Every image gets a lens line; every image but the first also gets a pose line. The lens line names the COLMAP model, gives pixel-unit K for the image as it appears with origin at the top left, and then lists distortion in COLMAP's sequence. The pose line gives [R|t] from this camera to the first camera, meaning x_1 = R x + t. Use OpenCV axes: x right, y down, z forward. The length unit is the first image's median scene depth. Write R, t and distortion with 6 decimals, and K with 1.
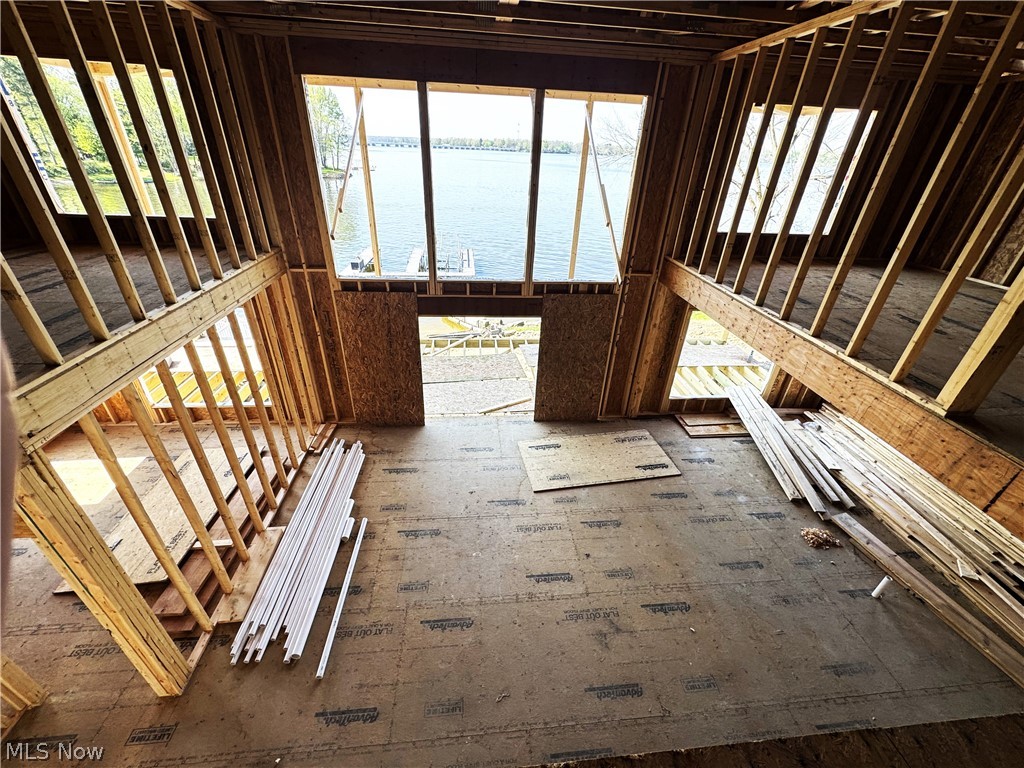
lens RADIAL K [[406.4, 0, 511.6], [0, 406.4, 383.6], [0, 0, 1]] dist [-0.002613, -0.000373]
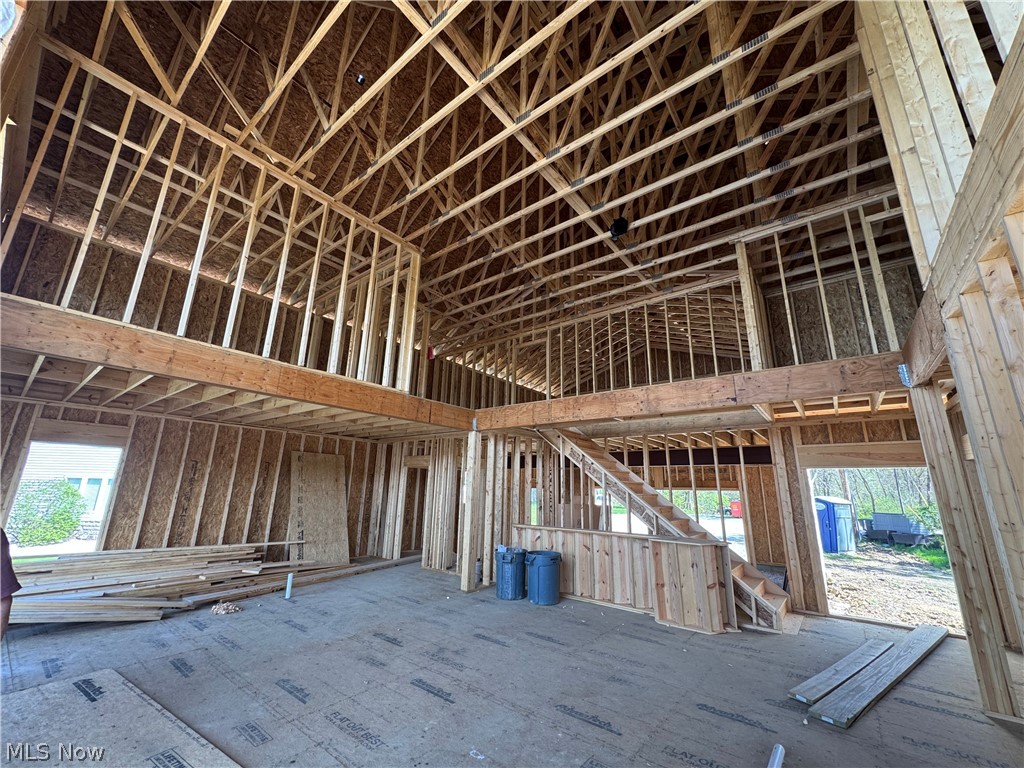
lens RADIAL K [[406.4, 0, 512.6], [0, 406.4, 382.6], [0, 0, 1]] dist [-0.002613, -0.000373]
pose [[-0.722858, 0.120266, 0.680451, -0.467614], [0.301313, 0.941045, 0.153767, -0.076066], [-0.621842, 0.316180, -0.716479, 1.070692]]
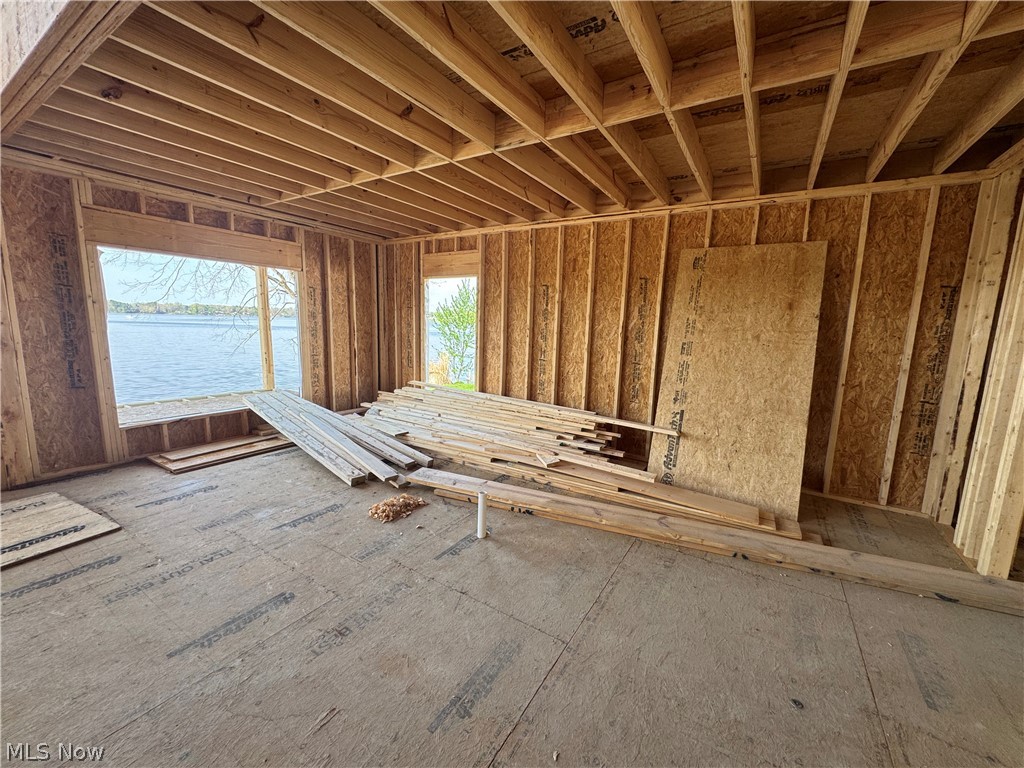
lens RADIAL K [[406.4, 0, 512.2], [0, 406.4, 386.2], [0, 0, 1]] dist [-0.002613, -0.000373]
pose [[0.608772, -0.143942, 0.780178, 0.408889], [0.393460, 0.908718, -0.139359, 0.359458], [-0.688902, 0.391806, 0.609837, 0.431450]]
